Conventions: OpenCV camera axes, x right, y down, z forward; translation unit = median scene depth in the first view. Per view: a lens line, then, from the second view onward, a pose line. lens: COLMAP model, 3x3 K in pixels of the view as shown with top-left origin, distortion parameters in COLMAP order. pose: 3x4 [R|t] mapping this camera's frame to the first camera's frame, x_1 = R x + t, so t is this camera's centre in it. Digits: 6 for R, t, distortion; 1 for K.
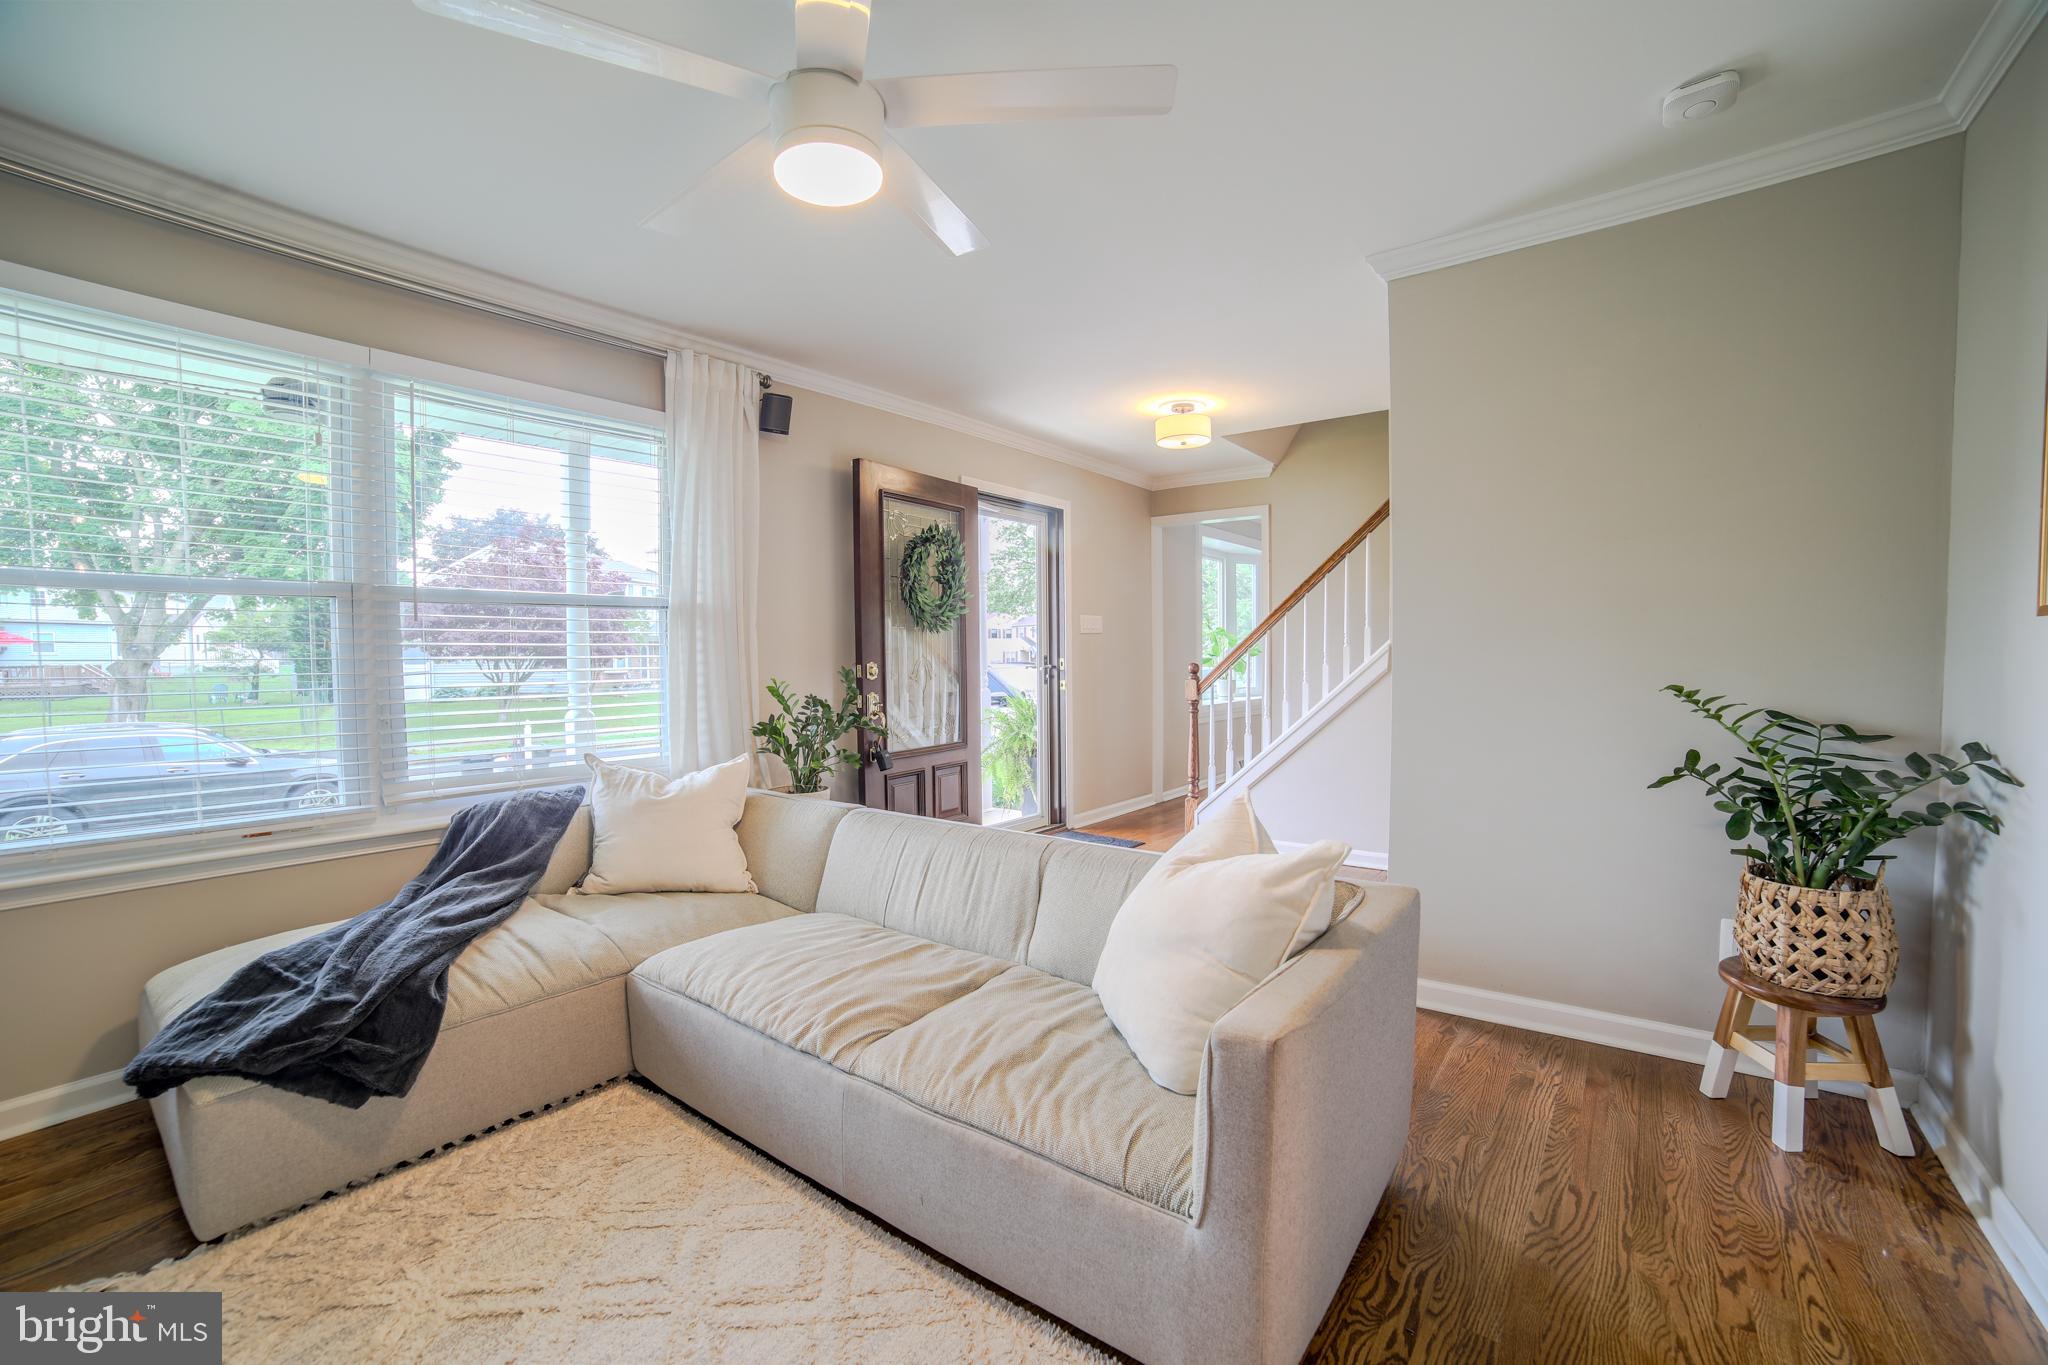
lens RADIAL K [[827.0, 0, 1021.4], [0, 827.0, 685.3], [0, 0, 1]] dist [-0.064500, 0.010173]
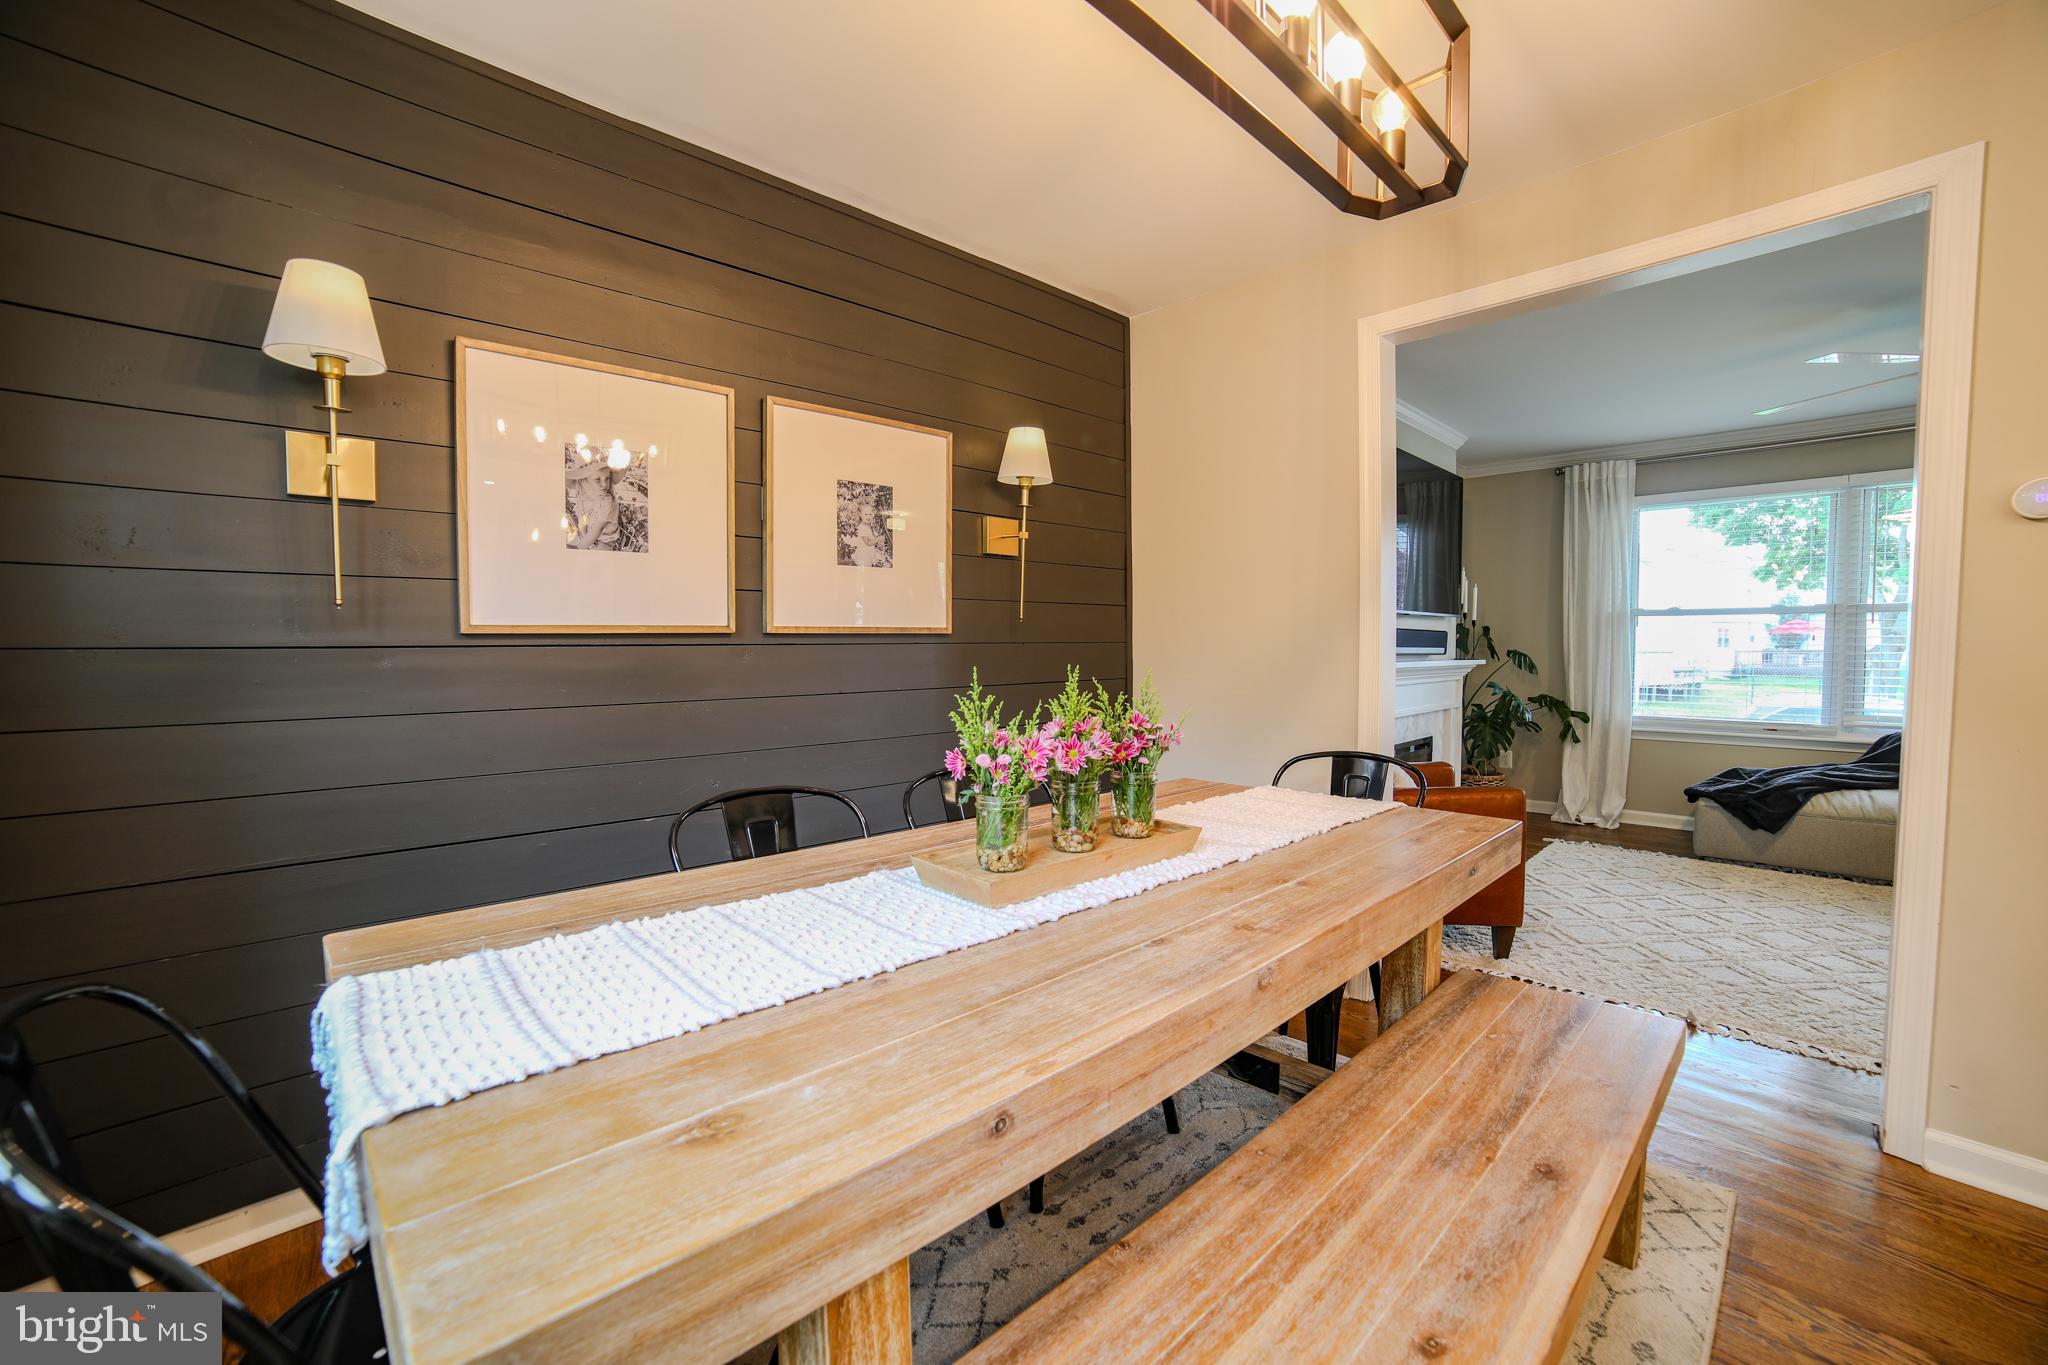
lens RADIAL K [[827.0, 0, 993.5], [0, 827.0, 653.5], [0, 0, 1]] dist [-0.064500, 0.010173]
pose [[-0.169503, 0.015659, -0.985405, 1.050243], [-0.035520, 0.999127, 0.021987, 0.014008], [0.984889, 0.038729, -0.168799, -0.505365]]
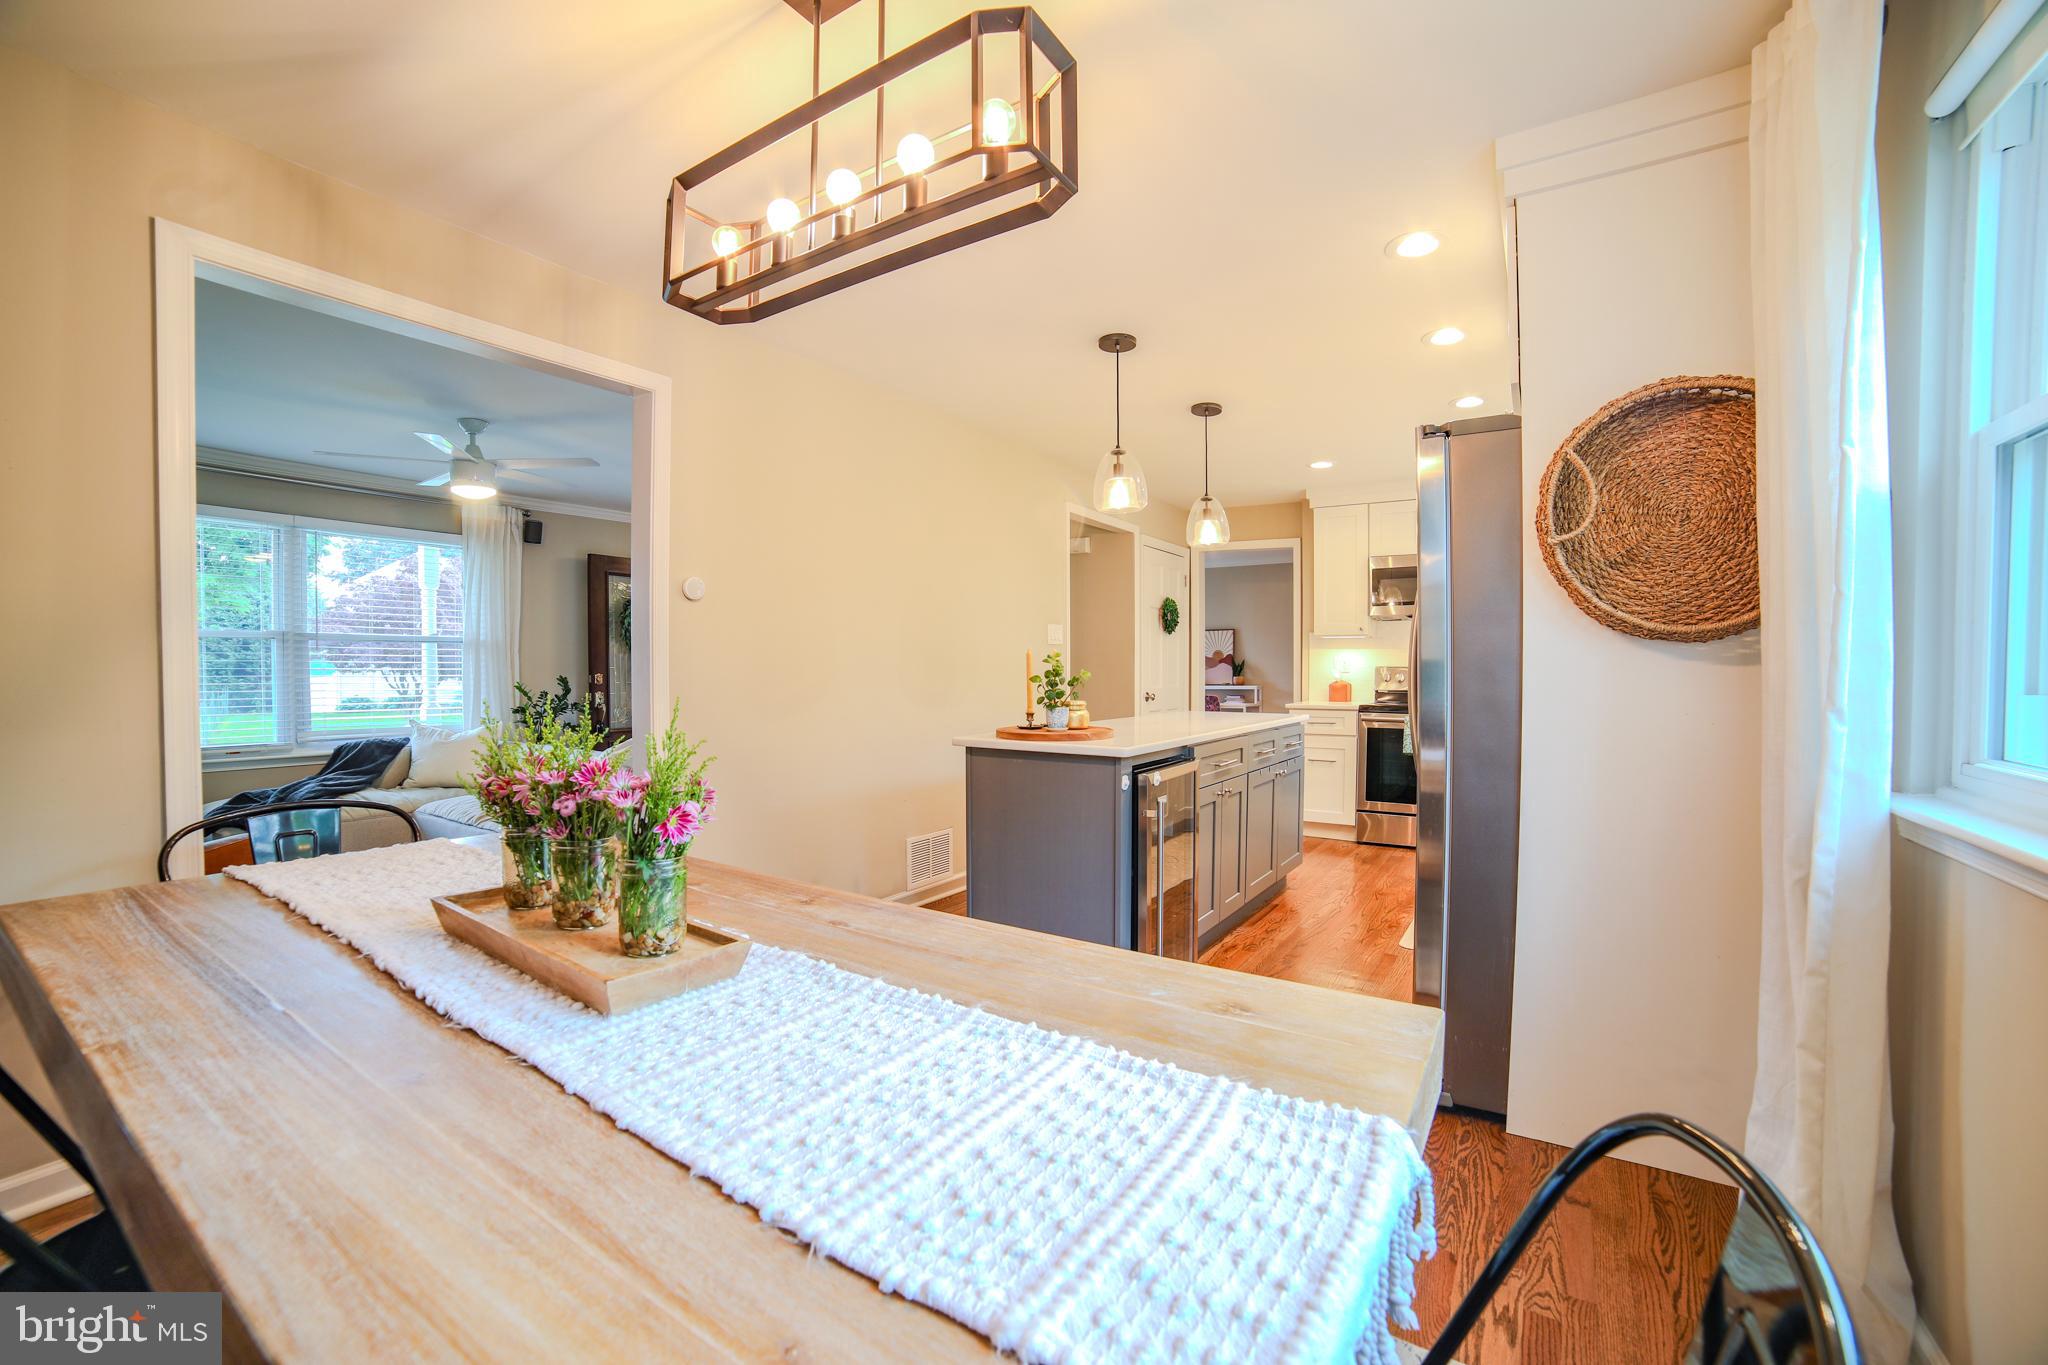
lens RADIAL K [[827.0, 0, 1032.3], [0, 827.0, 689.5], [0, 0, 1]] dist [-0.064500, 0.010173]
pose [[0.996492, 0.005205, 0.083527, 0.730411], [-0.004028, 0.999890, -0.014264, 0.032273], [-0.083592, 0.013877, 0.996403, -0.947389]]
